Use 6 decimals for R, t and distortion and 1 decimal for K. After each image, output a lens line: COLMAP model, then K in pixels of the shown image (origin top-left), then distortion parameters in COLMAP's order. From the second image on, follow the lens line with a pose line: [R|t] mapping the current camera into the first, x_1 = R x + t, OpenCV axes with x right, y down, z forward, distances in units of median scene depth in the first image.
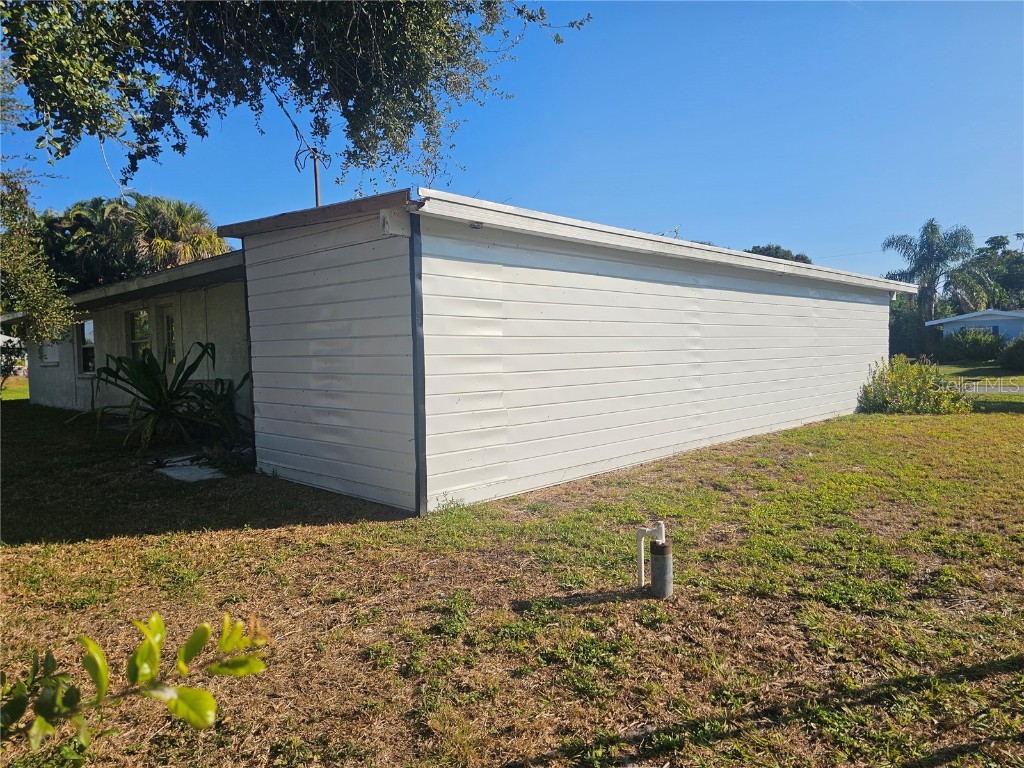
lens RADIAL K [[685.7, 0, 536.3], [0, 685.7, 379.9], [0, 0, 1]] dist [0.055560, -0.043831]
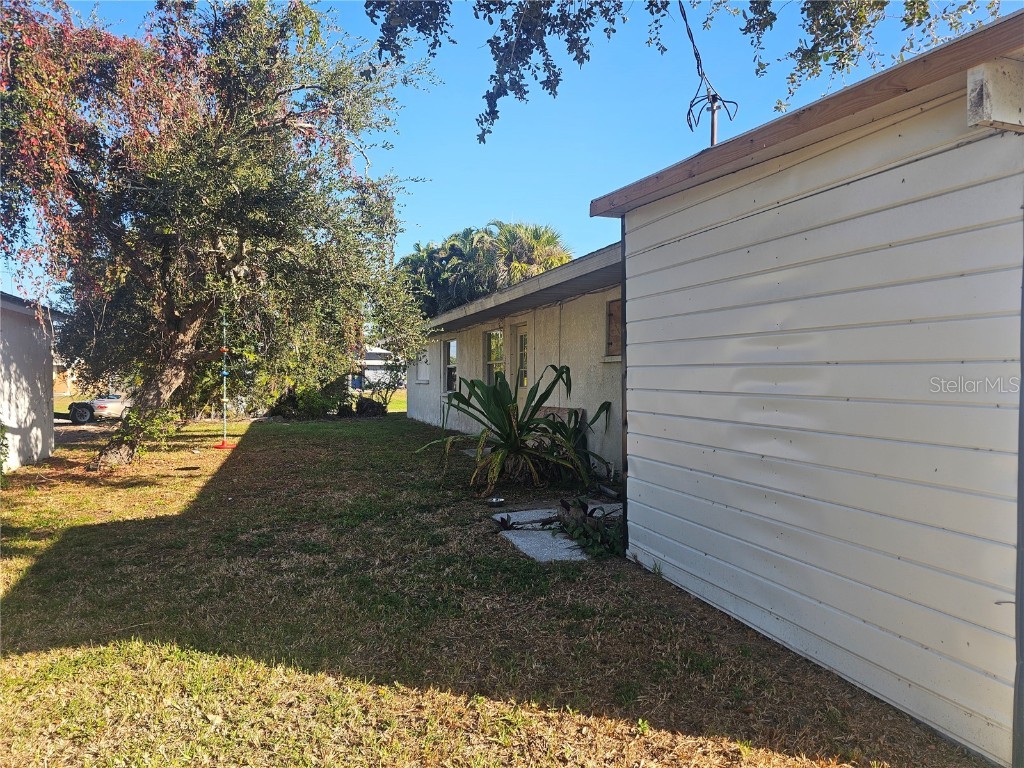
lens RADIAL K [[685.7, 0, 529.0], [0, 685.7, 388.7], [0, 0, 1]] dist [0.055560, -0.043831]
pose [[0.890359, 0.031851, -0.454143, -0.146305], [-0.041416, 0.999080, -0.011129, -0.016740], [0.453371, 0.028718, 0.890859, 0.269615]]
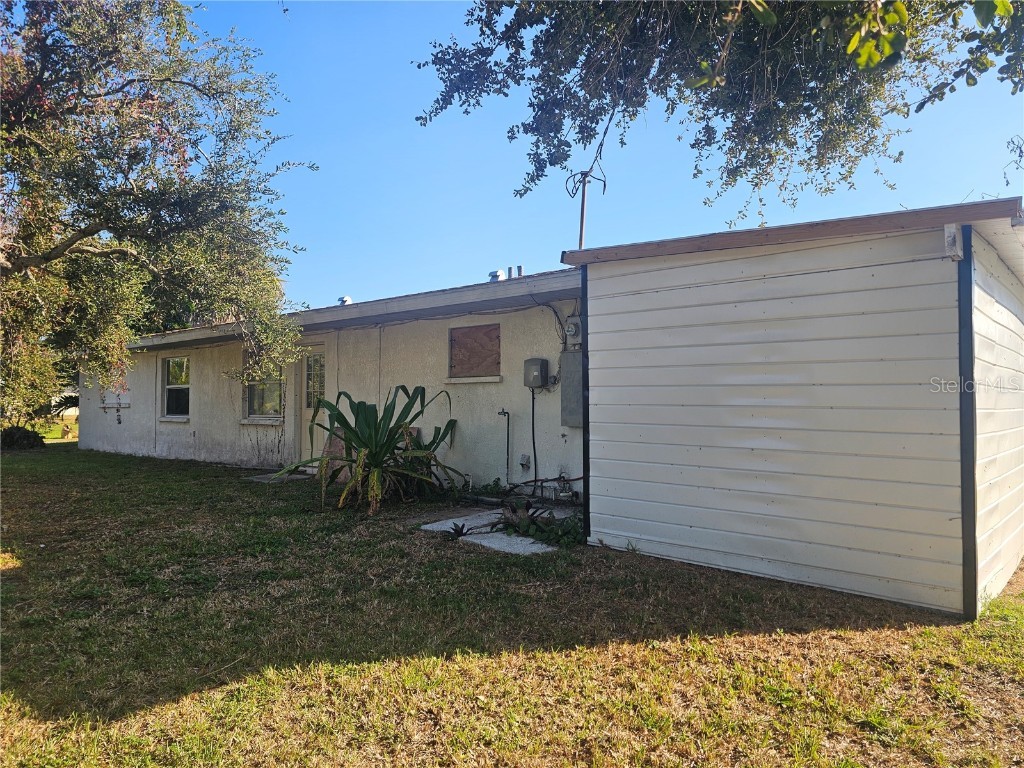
lens RADIAL K [[685.7, 0, 522.1], [0, 685.7, 377.9], [0, 0, 1]] dist [0.055560, -0.043831]
pose [[0.998891, 0.023015, 0.041063, -0.406548], [-0.019830, 0.996883, -0.076359, -0.000245], [-0.042692, 0.075460, 0.996234, 0.130161]]
